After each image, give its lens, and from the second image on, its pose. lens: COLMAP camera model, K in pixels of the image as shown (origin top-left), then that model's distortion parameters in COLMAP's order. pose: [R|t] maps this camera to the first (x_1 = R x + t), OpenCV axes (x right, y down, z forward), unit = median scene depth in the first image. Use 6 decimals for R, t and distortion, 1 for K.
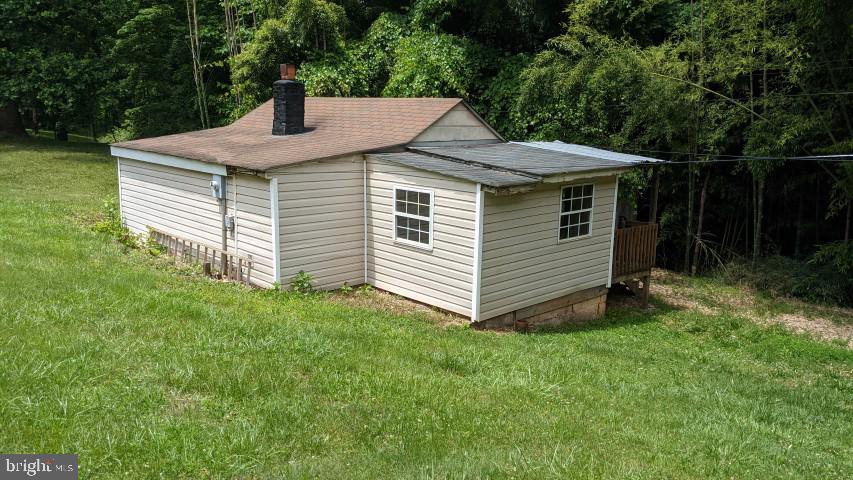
lens RADIAL K [[682.4, 0, 421.8], [0, 682.4, 243.4], [0, 0, 1]] dist [0.015430, -0.034877]
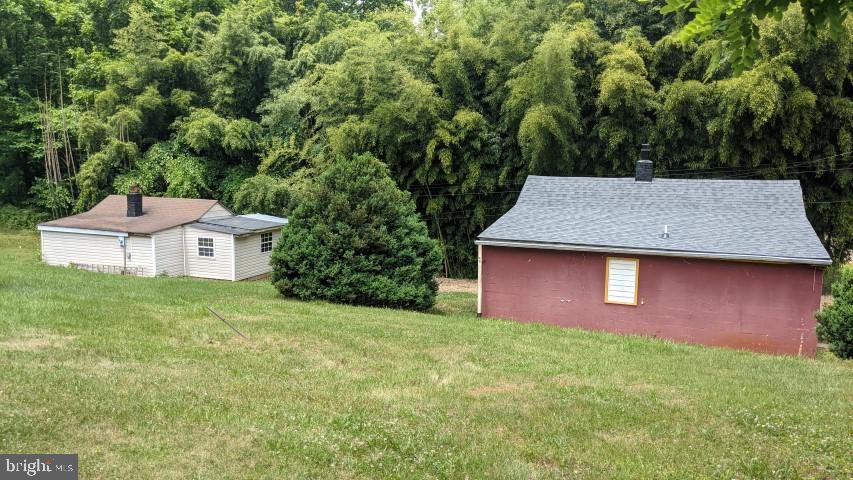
lens RADIAL K [[682.4, 0, 423.2], [0, 682.4, 243.6], [0, 0, 1]] dist [0.015430, -0.034877]
pose [[0.908936, -0.060710, 0.412492, -0.327375], [0.087500, 0.995085, -0.046353, 0.139035], [-0.407651, 0.078225, 0.909781, -1.716069]]
